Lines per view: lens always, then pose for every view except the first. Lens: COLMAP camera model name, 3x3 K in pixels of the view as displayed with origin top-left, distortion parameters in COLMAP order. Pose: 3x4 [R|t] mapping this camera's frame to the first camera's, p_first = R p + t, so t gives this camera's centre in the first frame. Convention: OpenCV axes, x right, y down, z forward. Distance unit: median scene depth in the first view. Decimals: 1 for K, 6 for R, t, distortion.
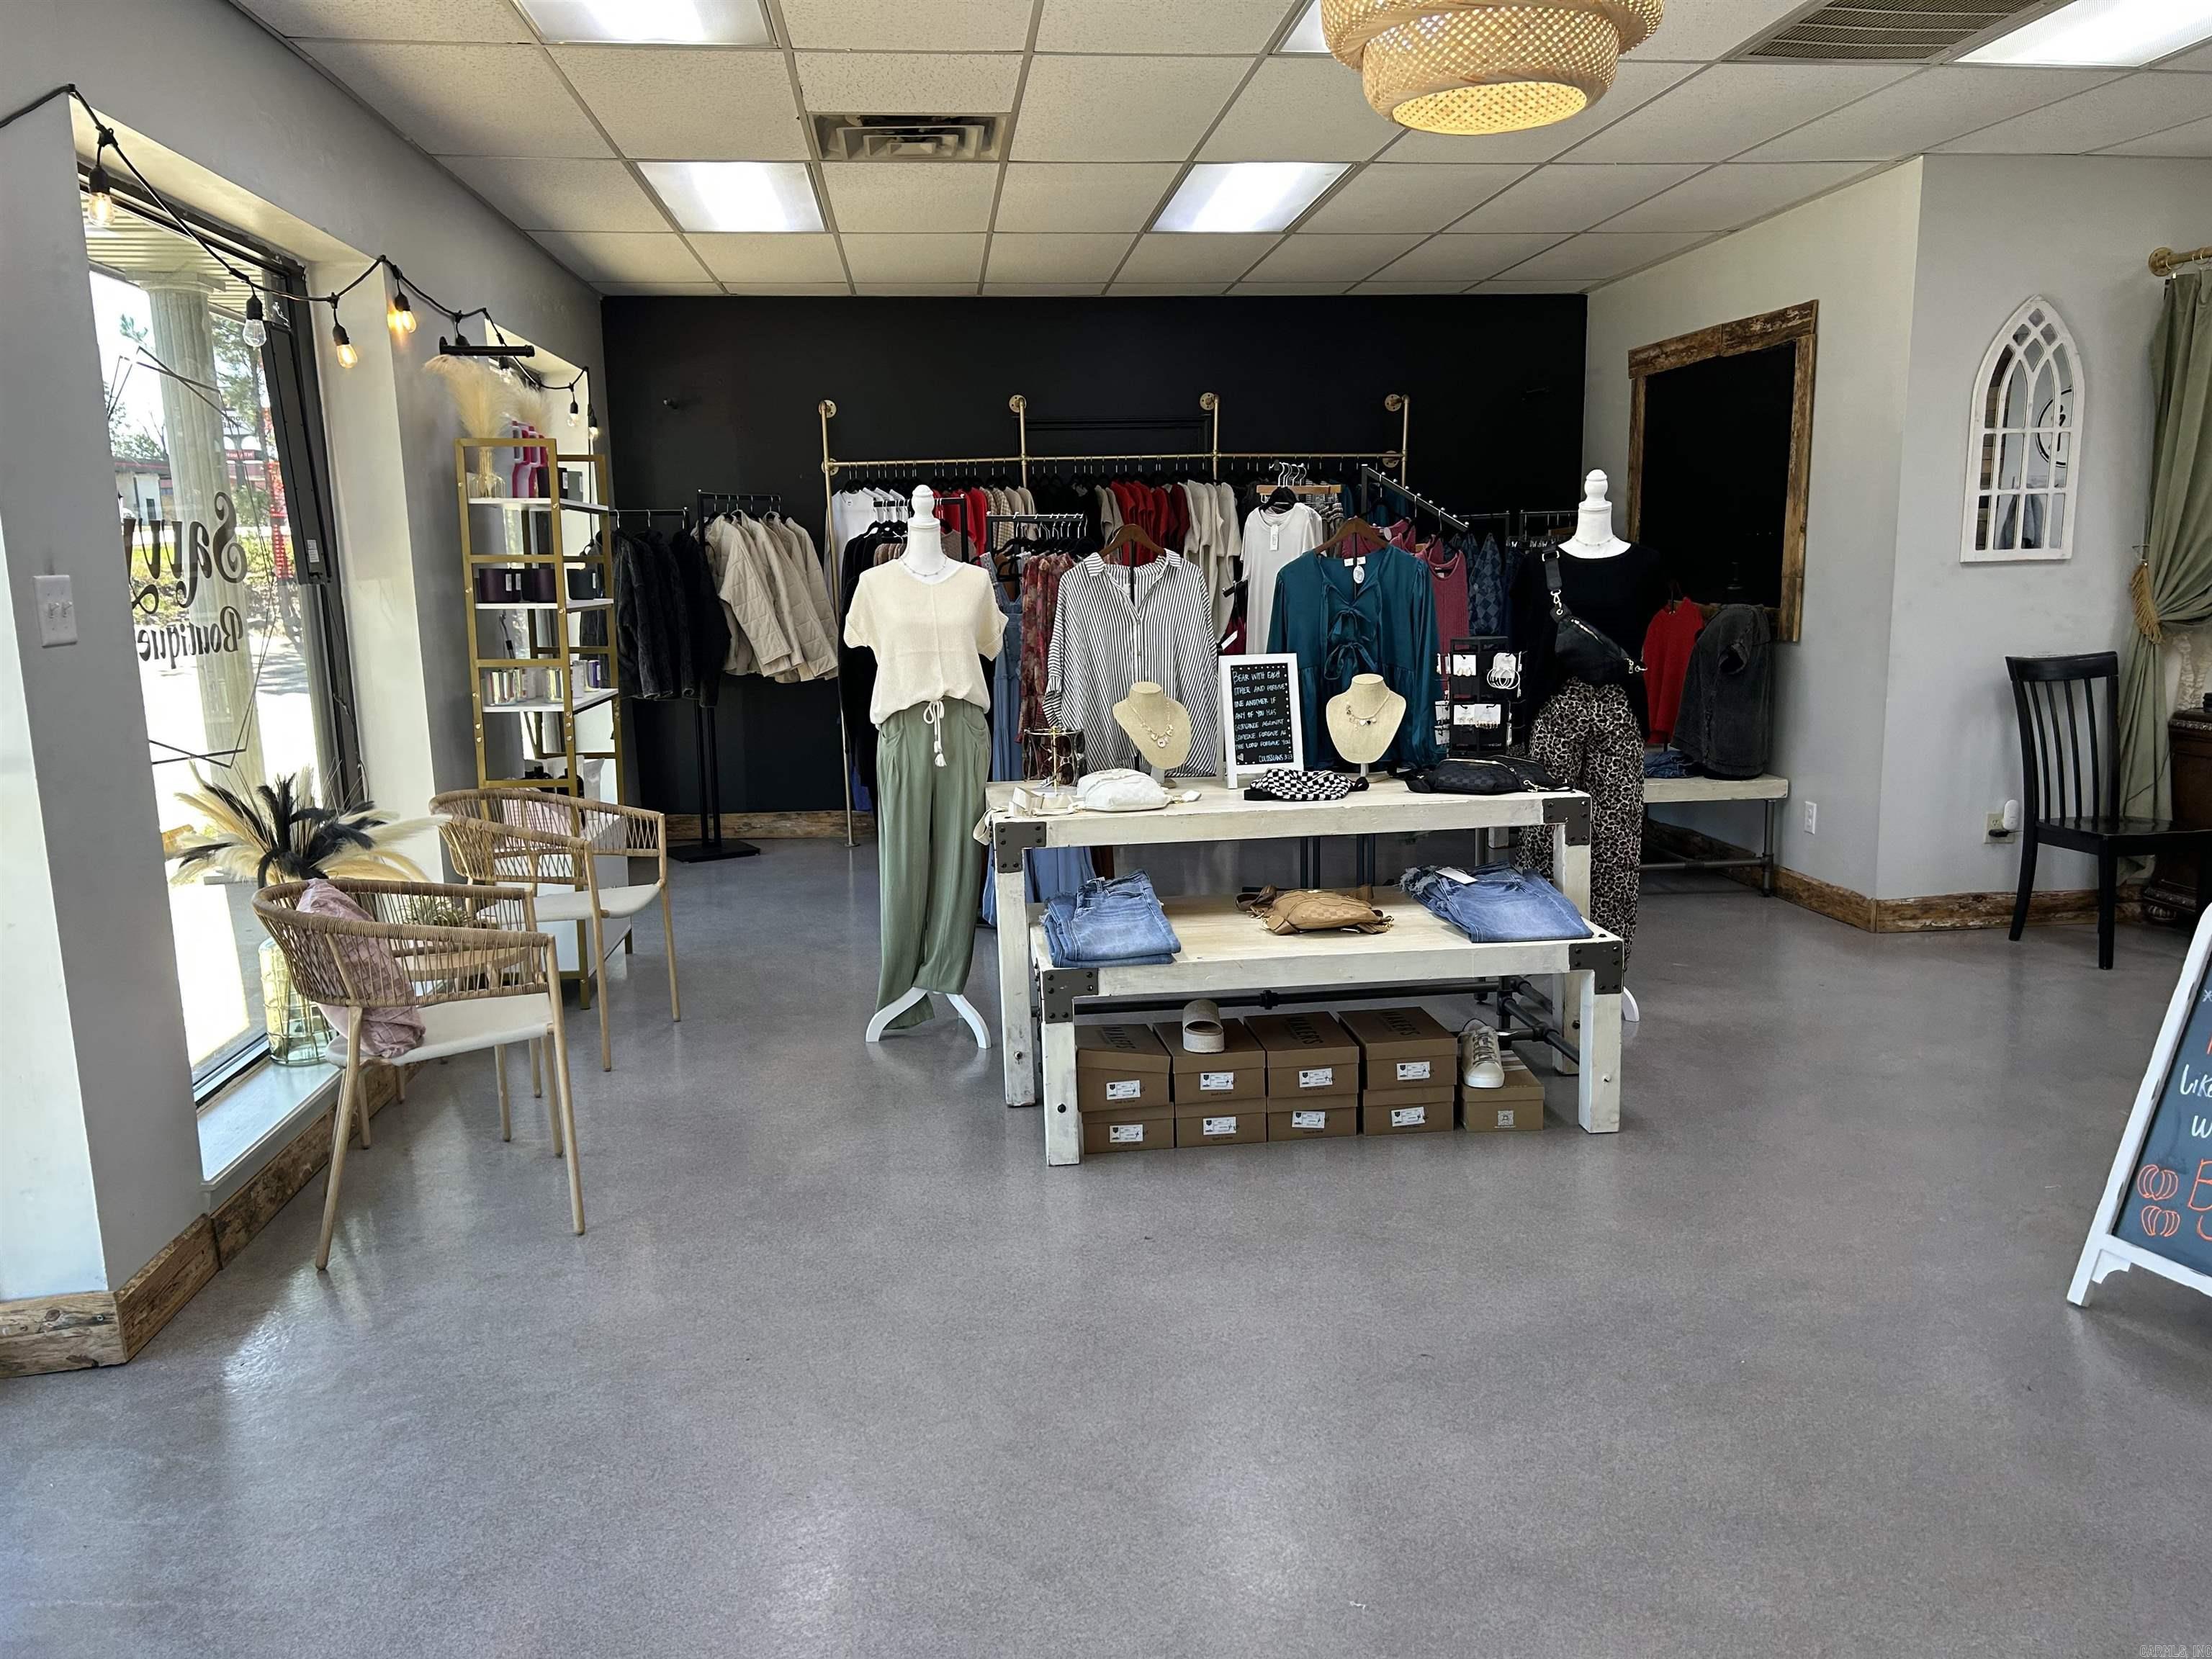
lens RADIAL K [[1686.4, 0, 1106.0], [0, 1686.4, 829.5], [0, 0, 1]] dist [0.133342, 0.000835]
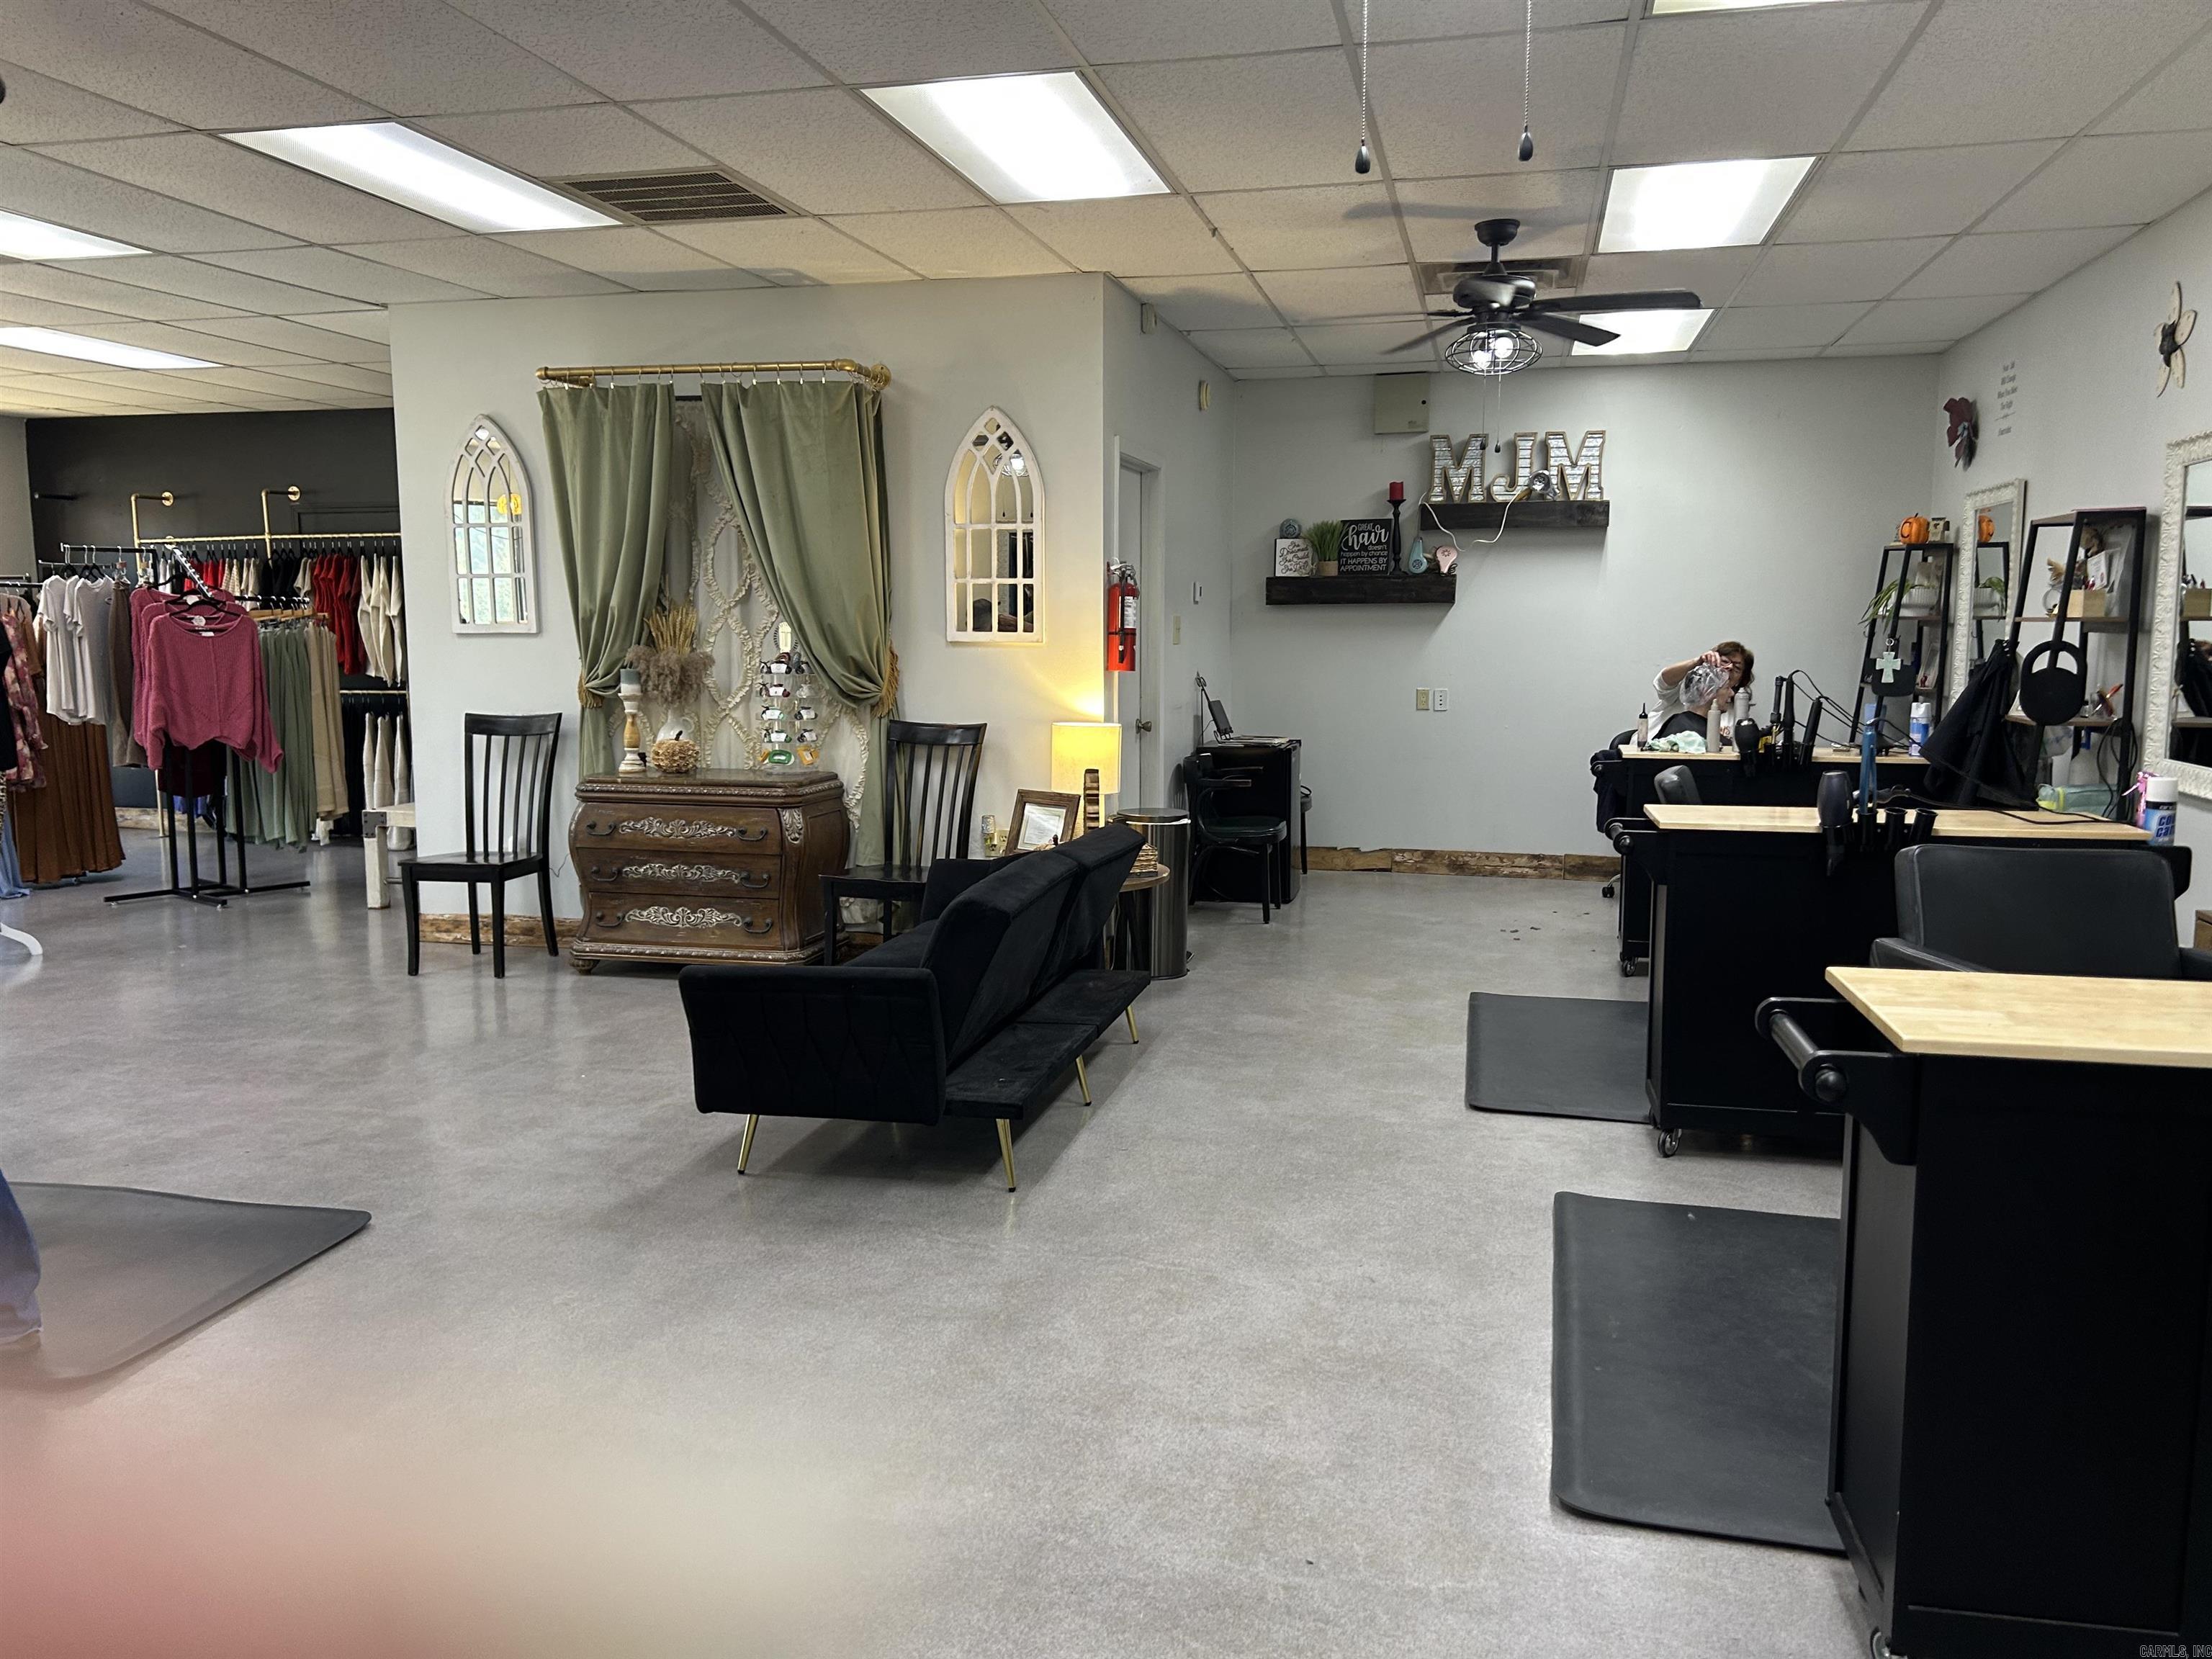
lens RADIAL K [[1703.0, 0, 1106.0], [0, 1703.0, 829.5], [0, 0, 1]] dist [-0.005602, -0.004064]
pose [[0.942456, 0.058834, -0.329111, 0.968770], [-0.072348, 0.996959, -0.028957, -0.013072], [0.326407, 0.051102, 0.943847, 0.036393]]
